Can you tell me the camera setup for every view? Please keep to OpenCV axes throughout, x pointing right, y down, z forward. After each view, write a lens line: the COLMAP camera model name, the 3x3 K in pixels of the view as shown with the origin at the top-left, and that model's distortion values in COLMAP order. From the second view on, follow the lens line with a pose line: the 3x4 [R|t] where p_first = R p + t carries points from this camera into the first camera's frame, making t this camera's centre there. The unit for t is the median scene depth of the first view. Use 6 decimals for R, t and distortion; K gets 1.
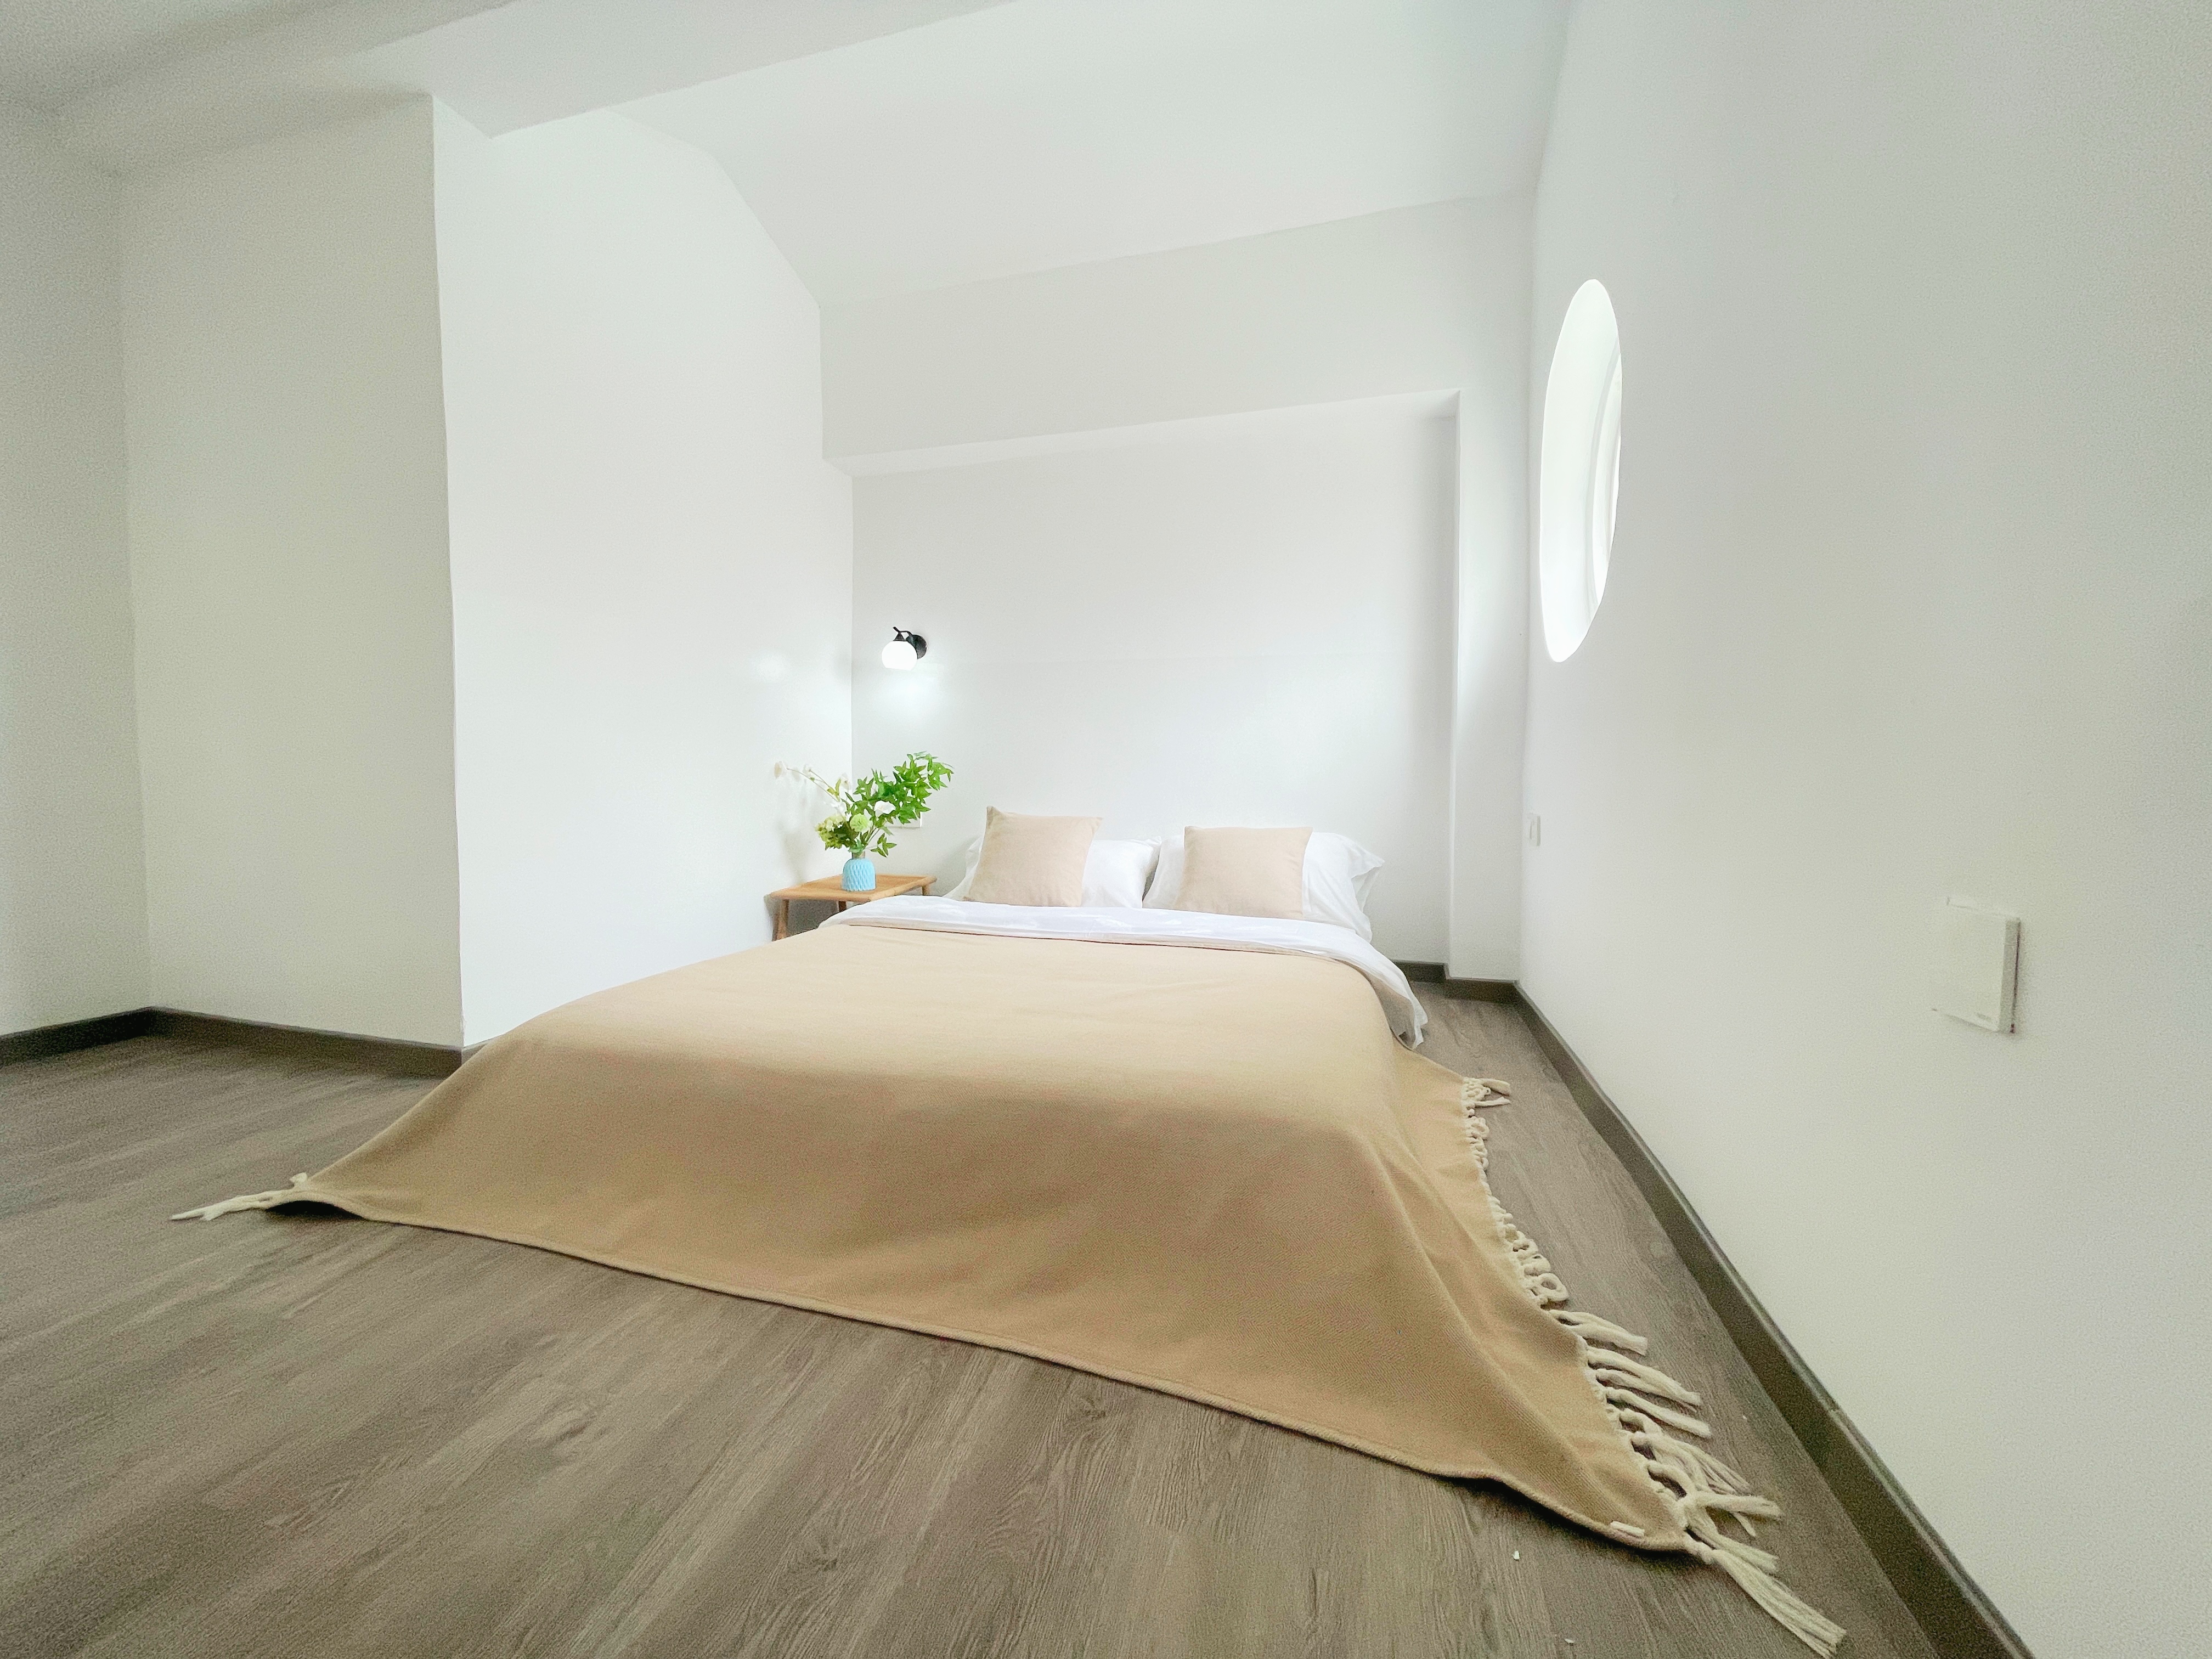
lens RADIAL K [[884.0, 0, 1106.0], [0, 884.0, 829.5], [0, 0, 1]] dist [0.000553, 0.000535]
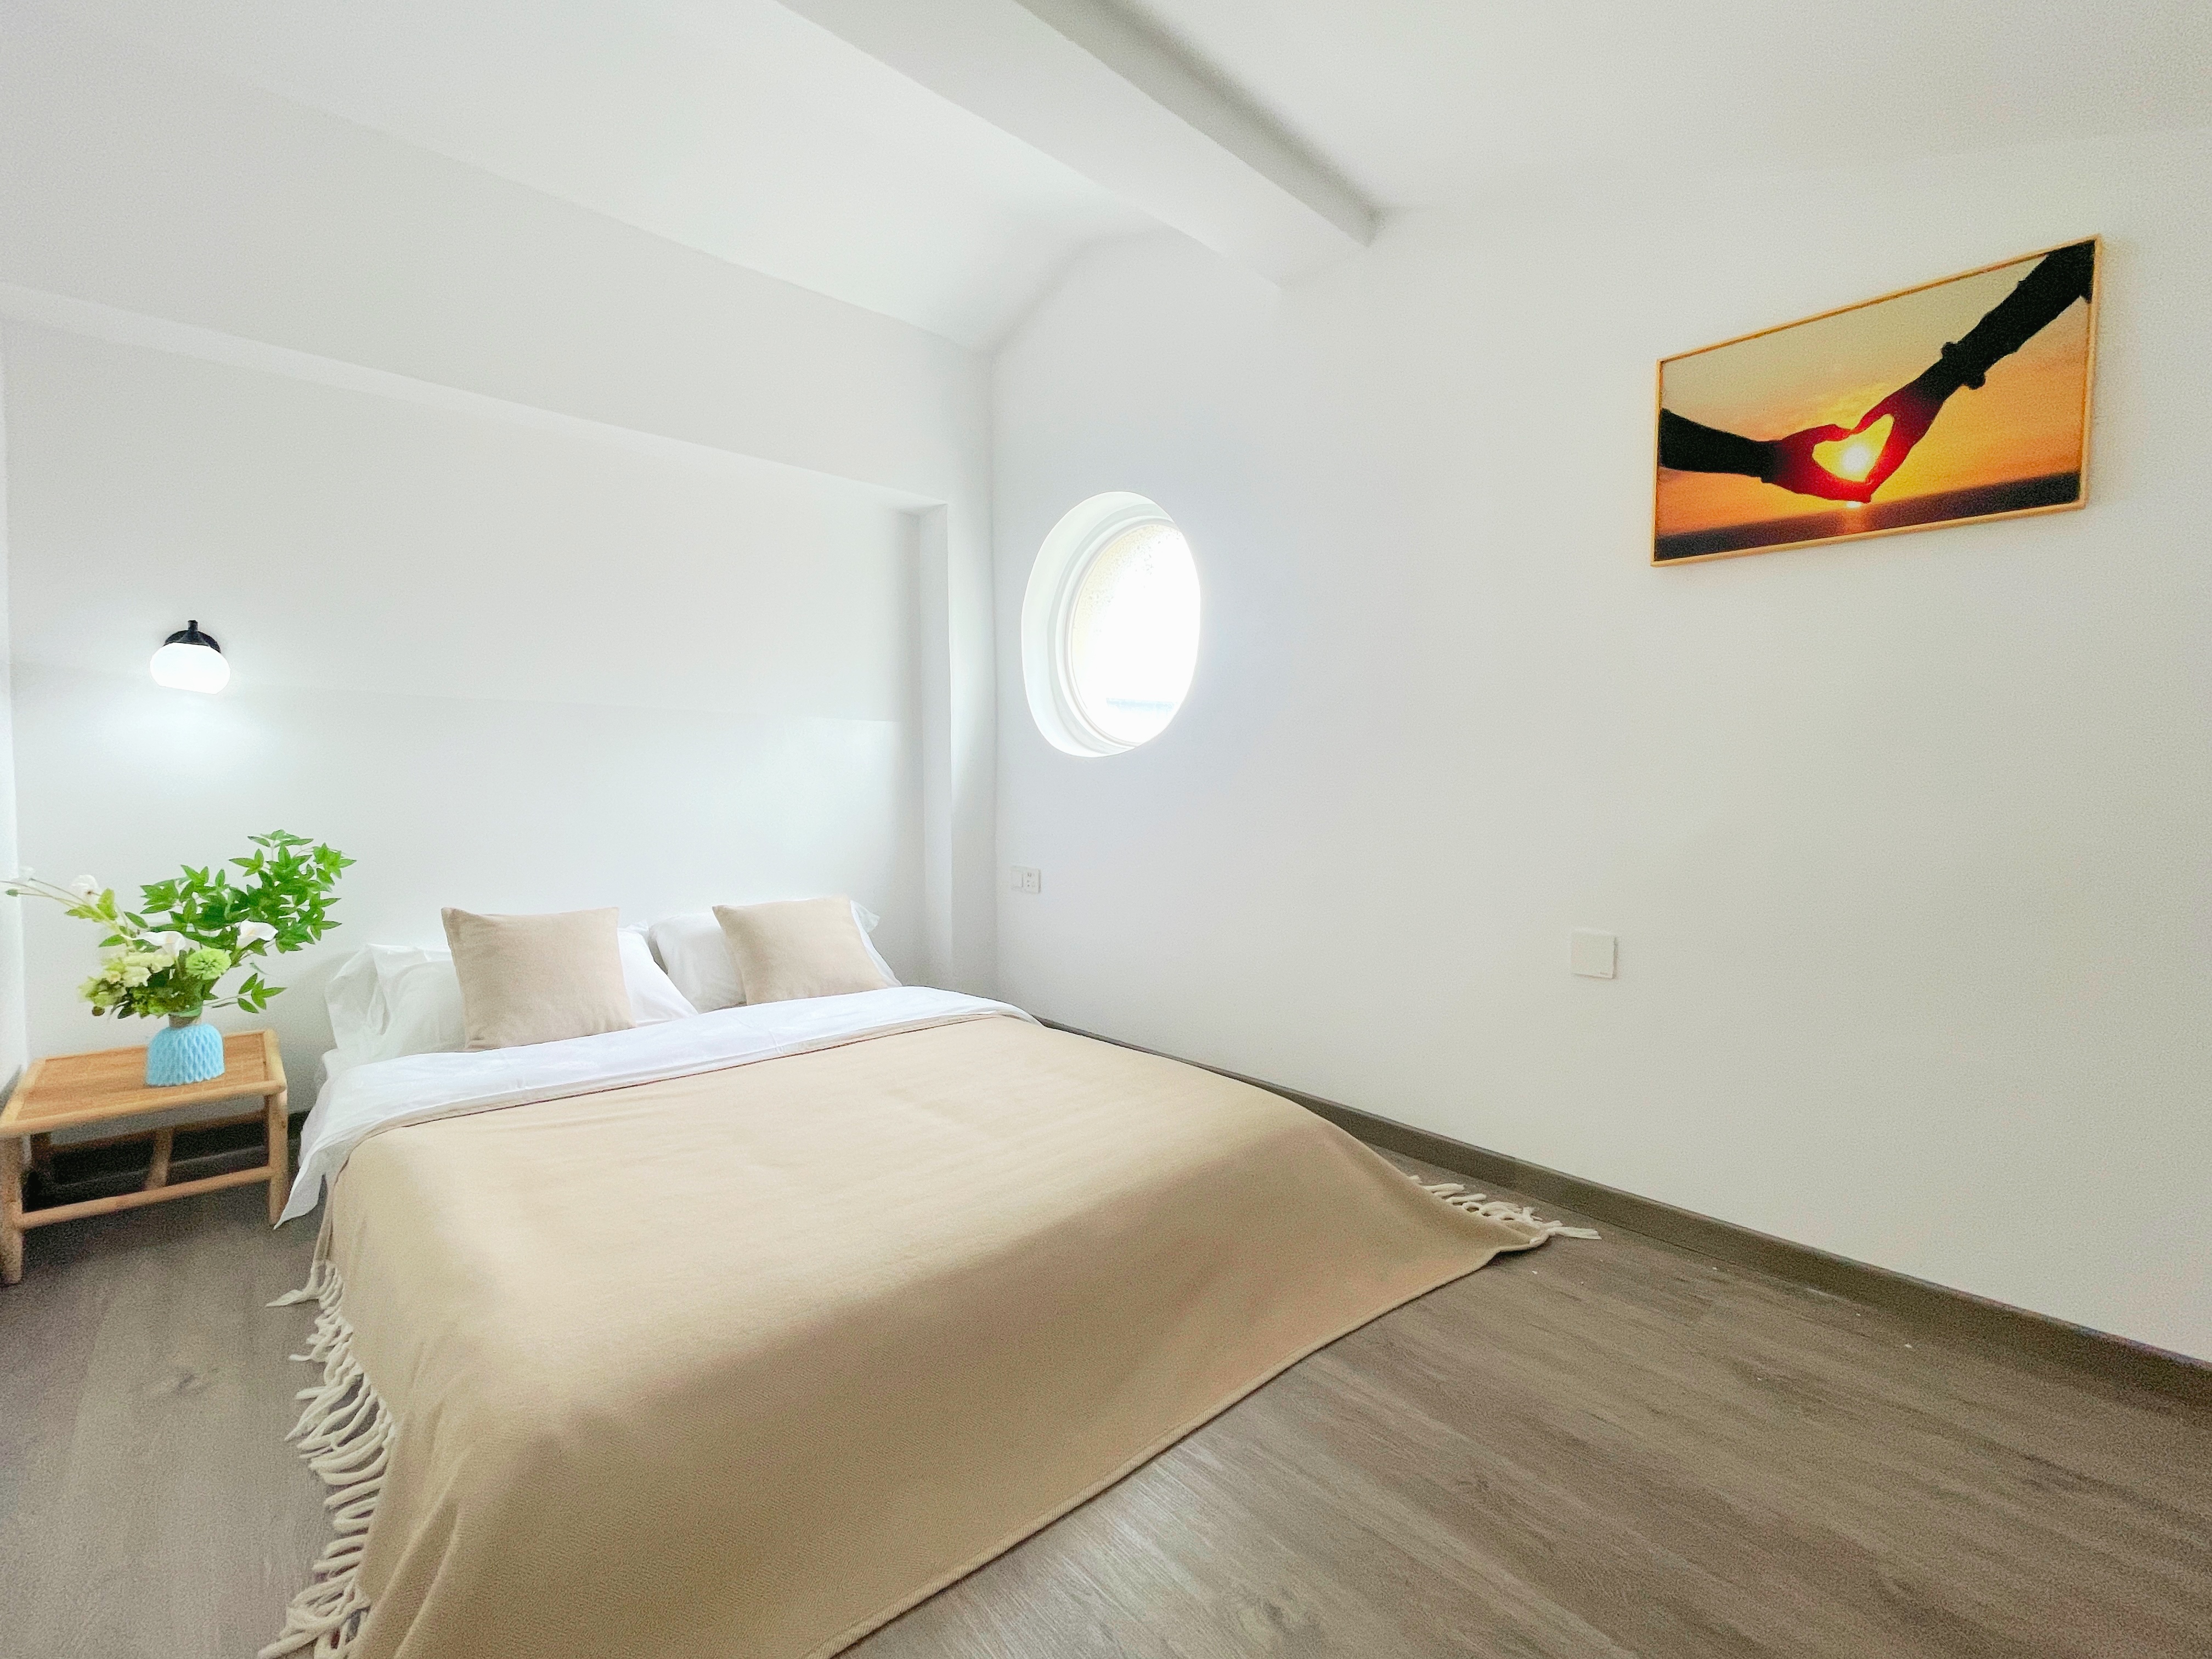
lens RADIAL K [[940.6, 0, 1100.1], [0, 940.6, 824.1], [0, 0, 1]] dist [-0.000609, 0.000550]
pose [[0.522061, -0.033322, 0.852257, -0.536443], [0.047864, 0.998806, 0.009733, -0.082681], [-0.851564, 0.035711, 0.523033, 0.192581]]
